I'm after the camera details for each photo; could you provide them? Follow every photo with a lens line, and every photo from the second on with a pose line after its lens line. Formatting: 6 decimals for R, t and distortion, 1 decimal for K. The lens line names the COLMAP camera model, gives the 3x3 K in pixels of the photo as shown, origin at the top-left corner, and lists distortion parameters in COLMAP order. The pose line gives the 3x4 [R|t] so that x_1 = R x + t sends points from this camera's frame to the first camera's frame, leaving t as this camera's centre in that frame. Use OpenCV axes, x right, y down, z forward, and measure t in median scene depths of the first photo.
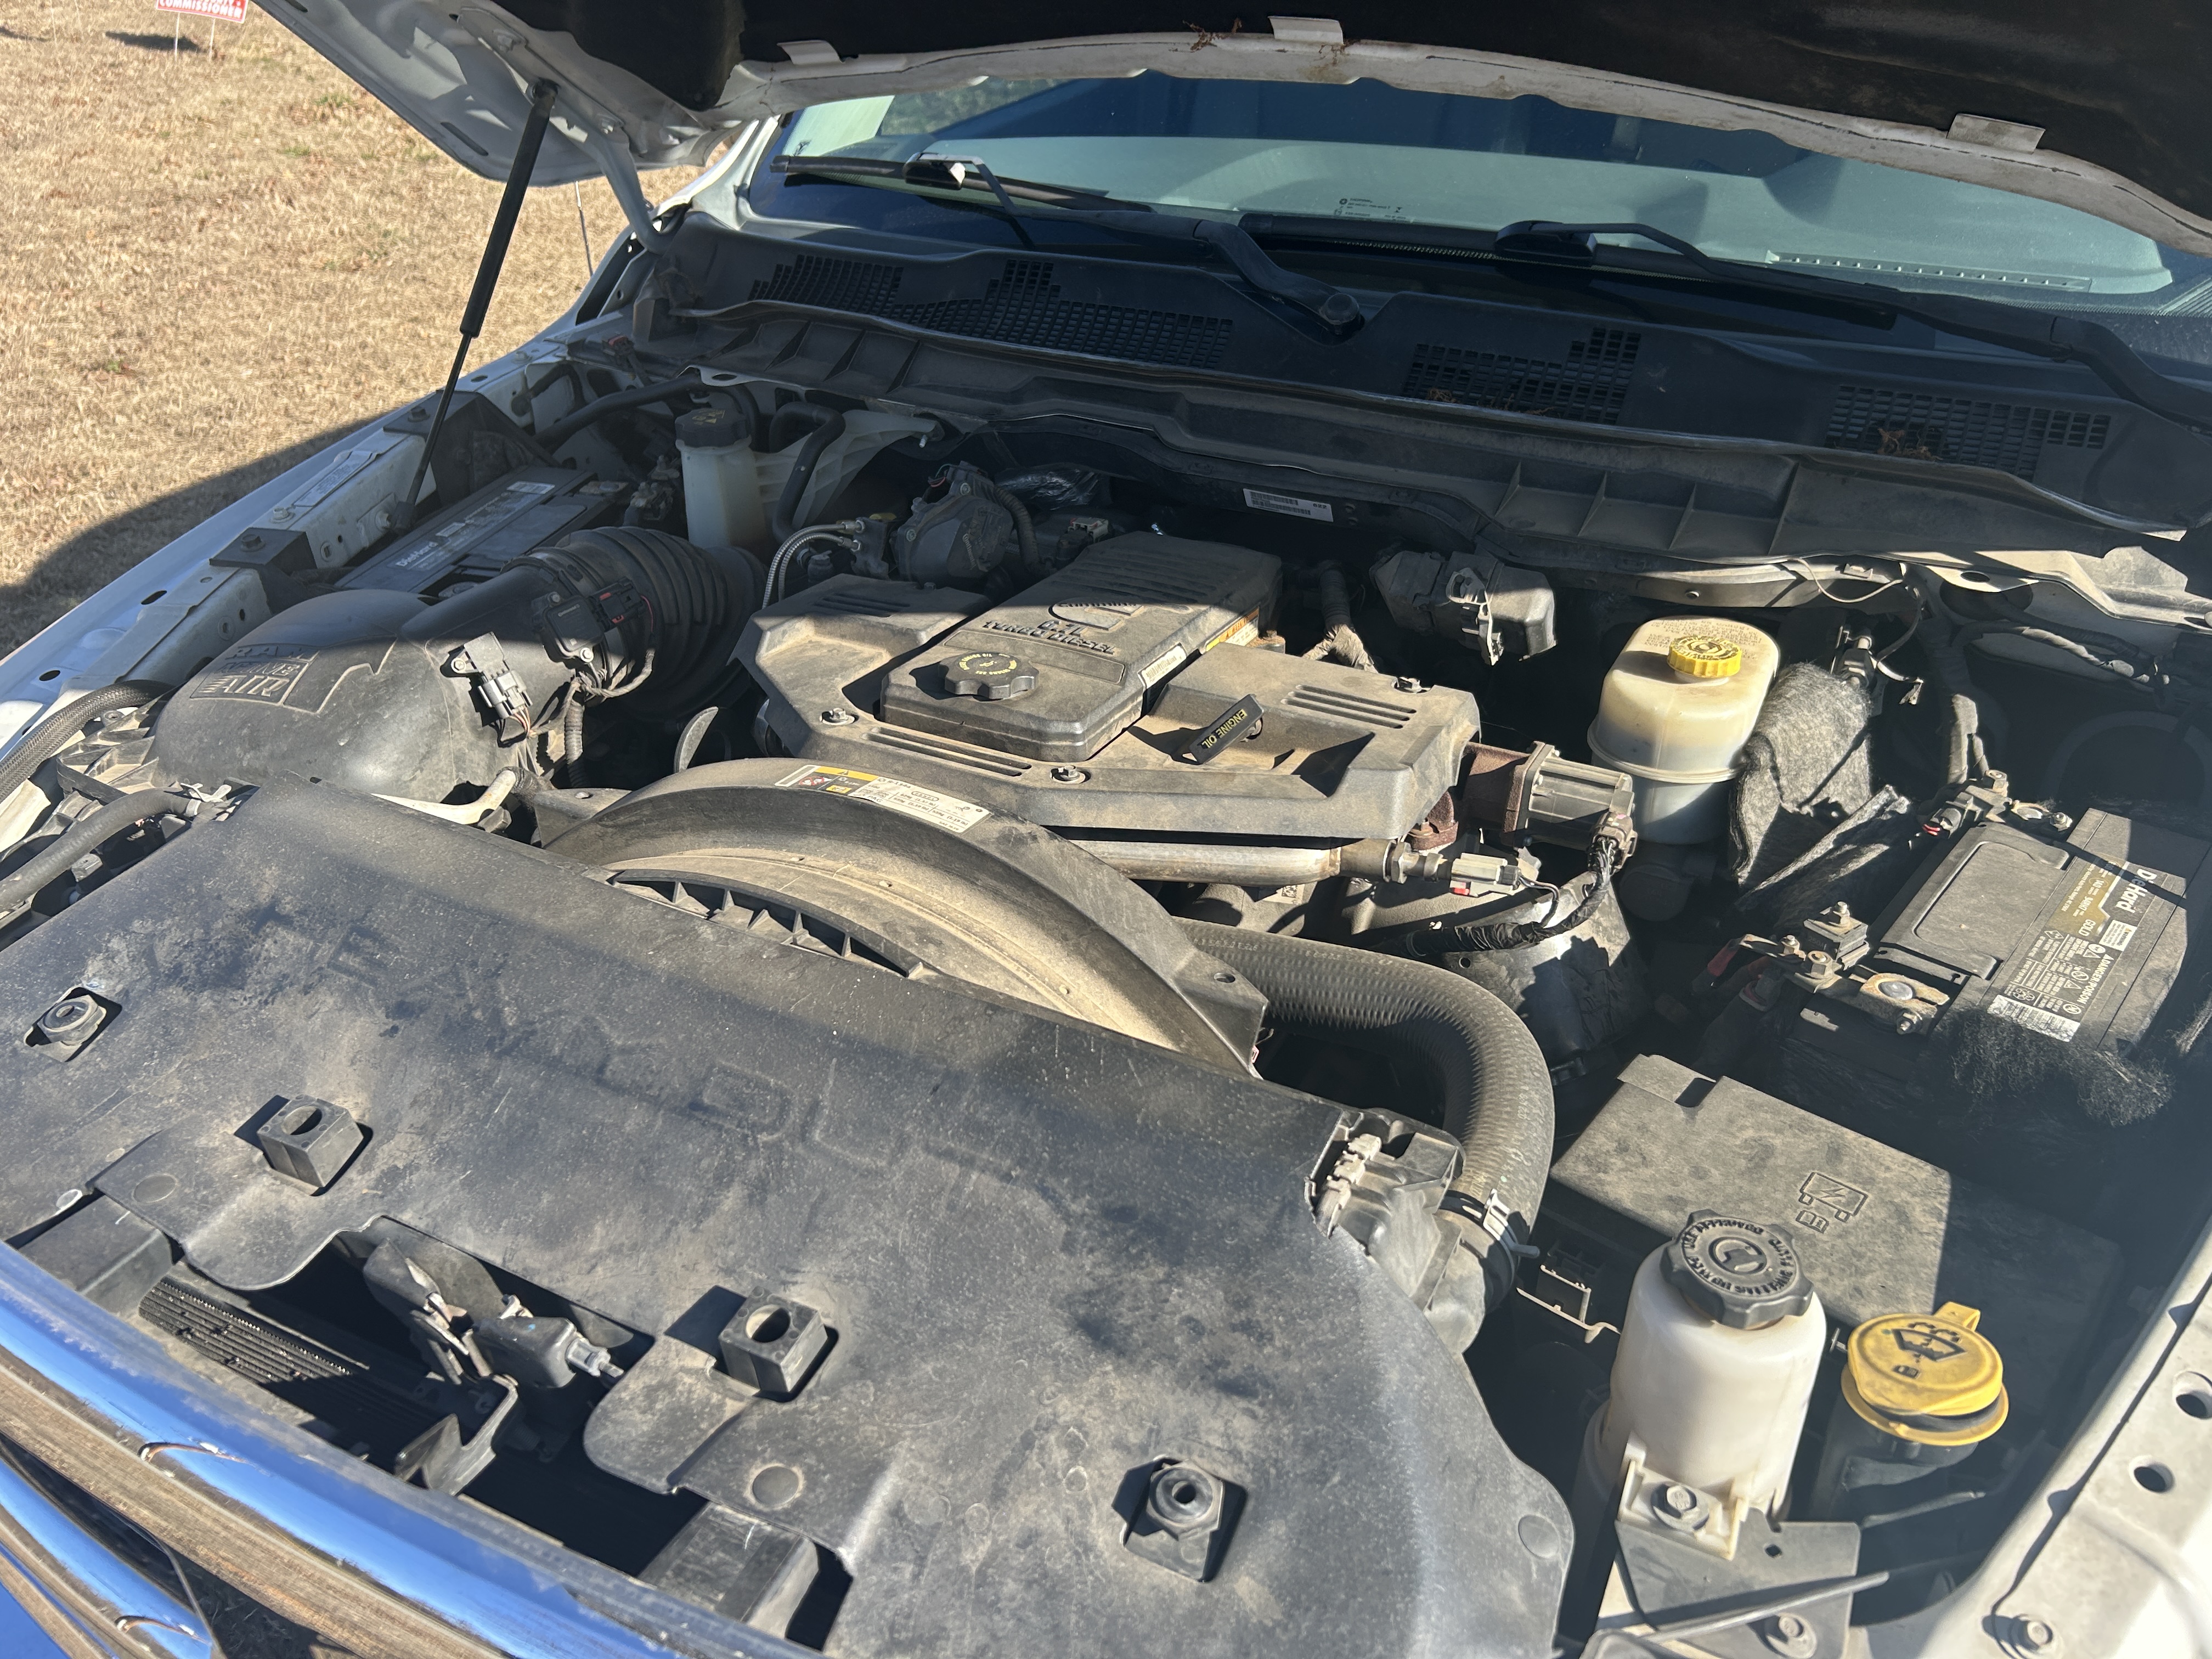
lens RADIAL K [[1687.6, 0, 1106.0], [0, 1687.6, 829.5], [0, 0, 1]] dist [0.037558, -0.052468]
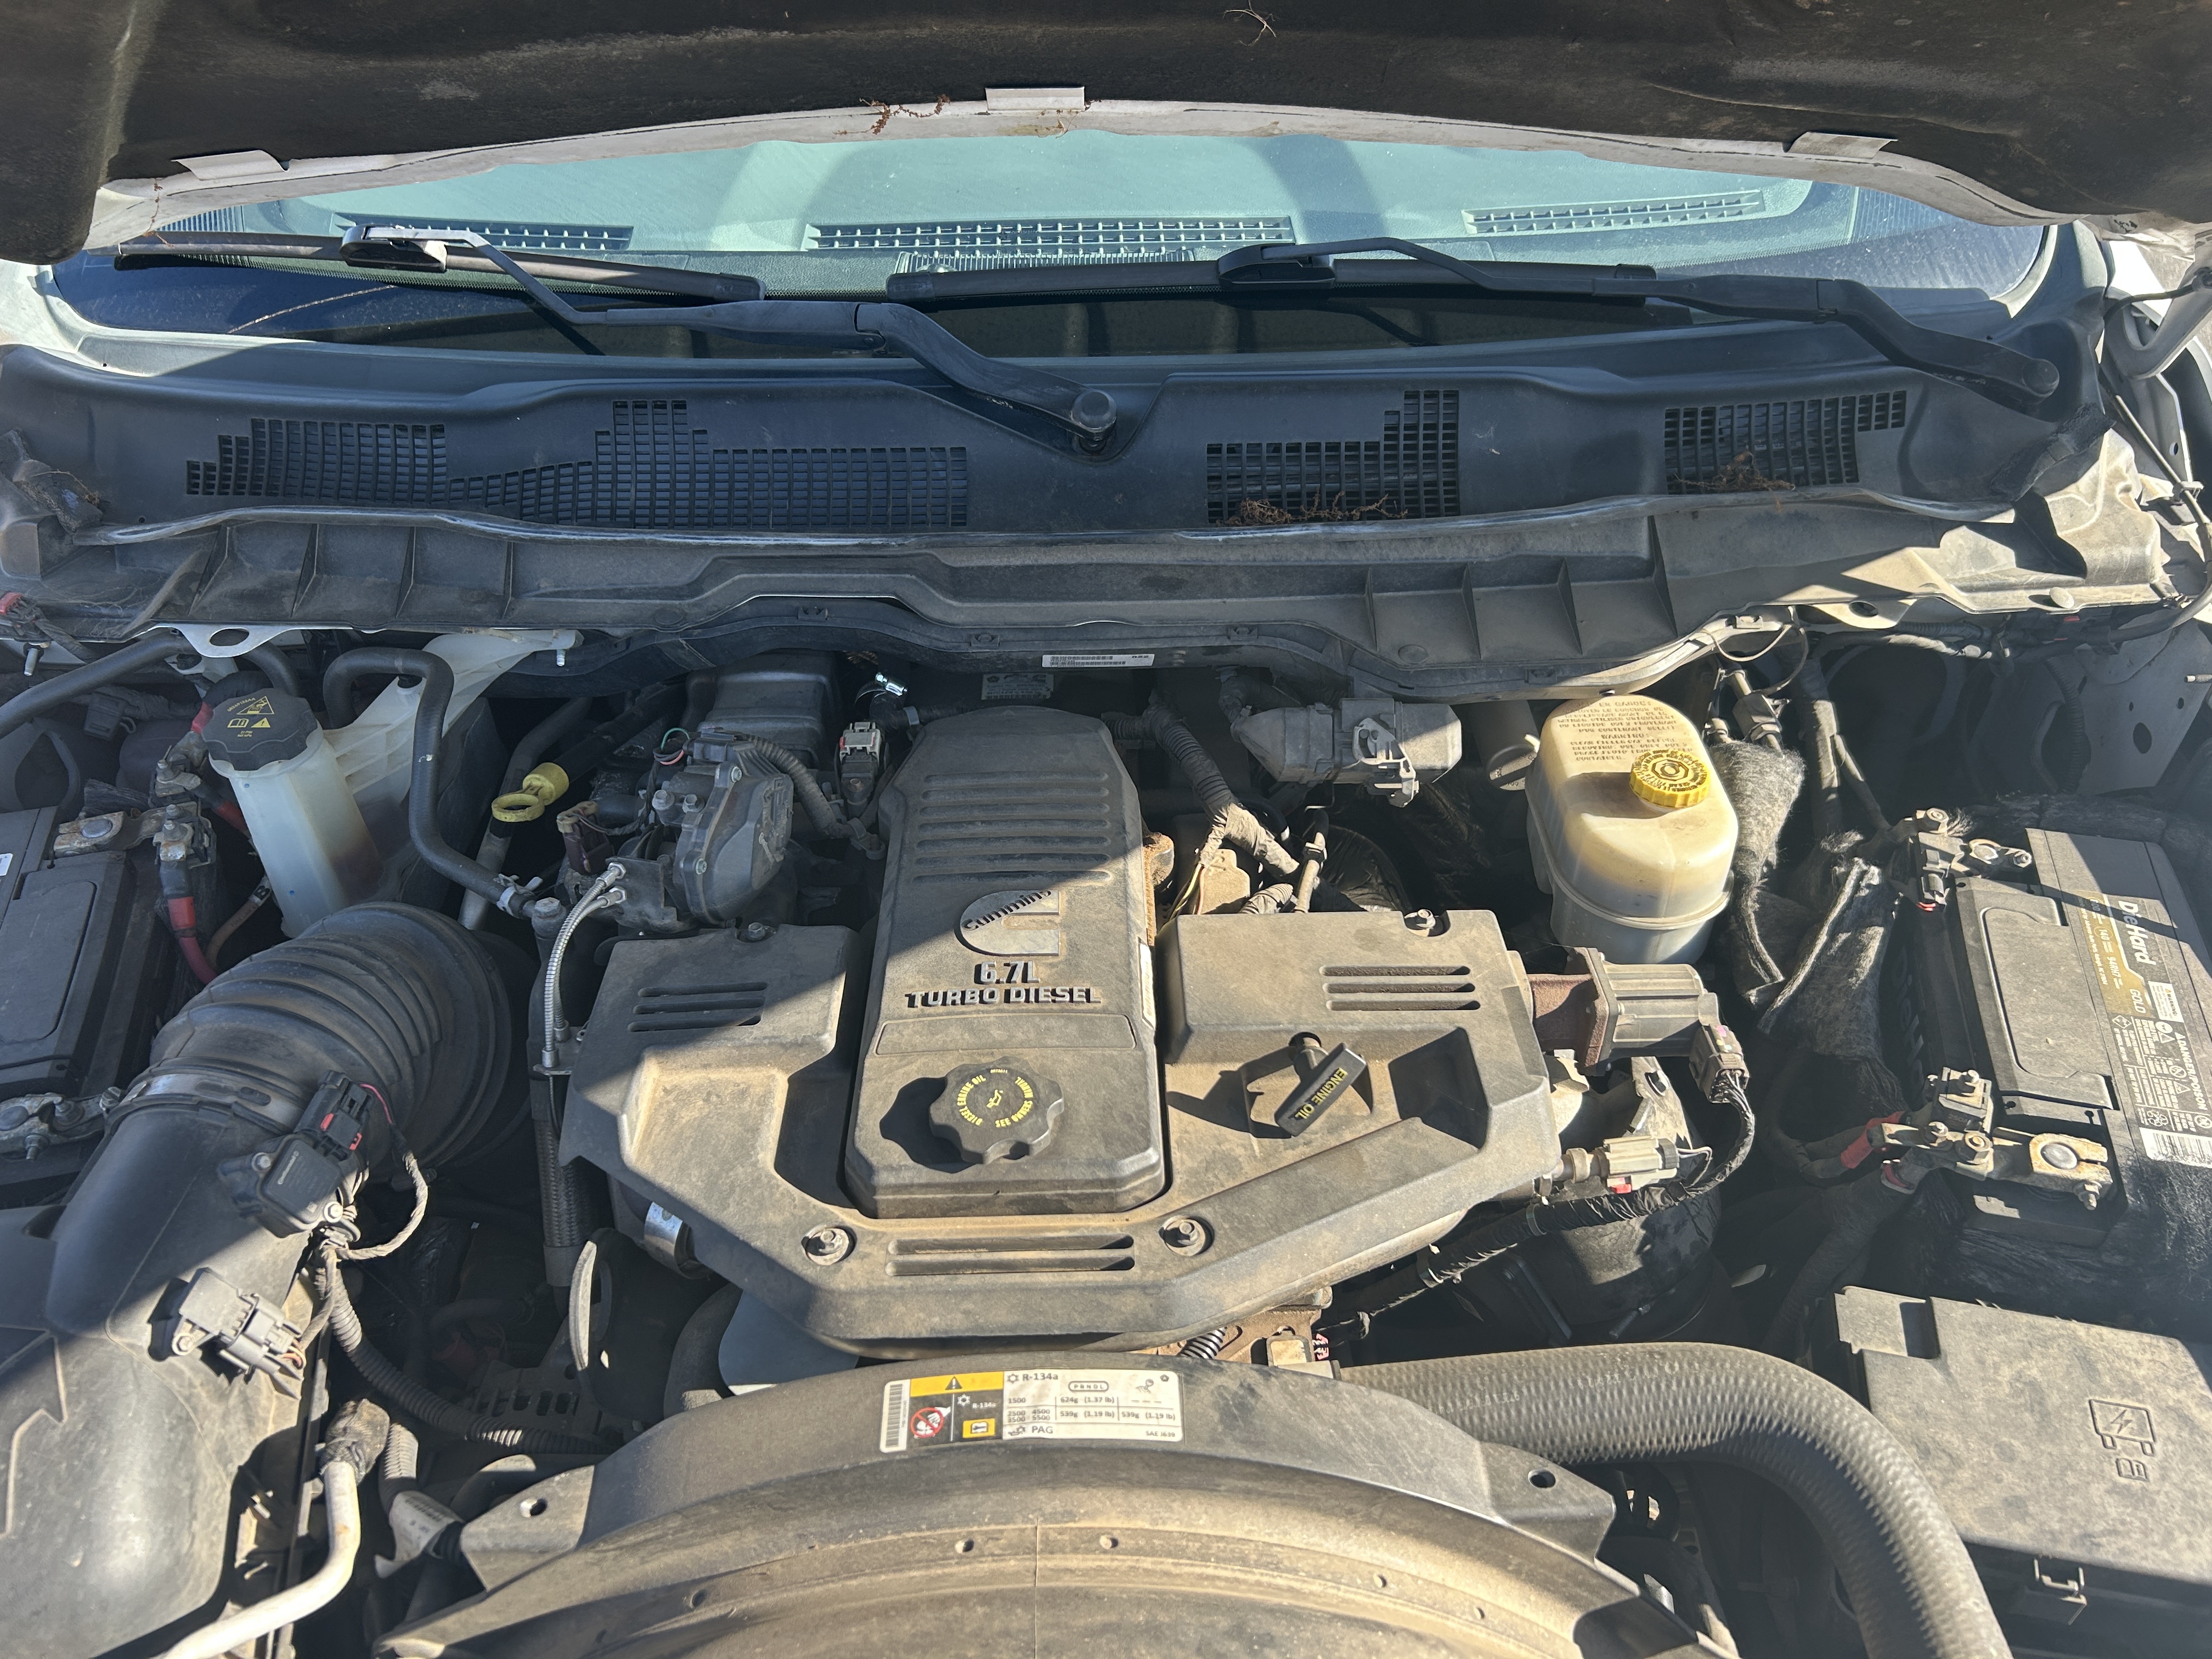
lens RADIAL K [[1673.4, 0, 1106.0], [0, 1673.4, 829.5], [0, 0, 1]] dist [0.046360, -0.057382]
pose [[0.882321, -0.315540, 0.349204, -0.234512], [0.249286, 0.942659, 0.221925, -0.344527], [-0.399207, -0.108757, 0.910388, 0.285338]]
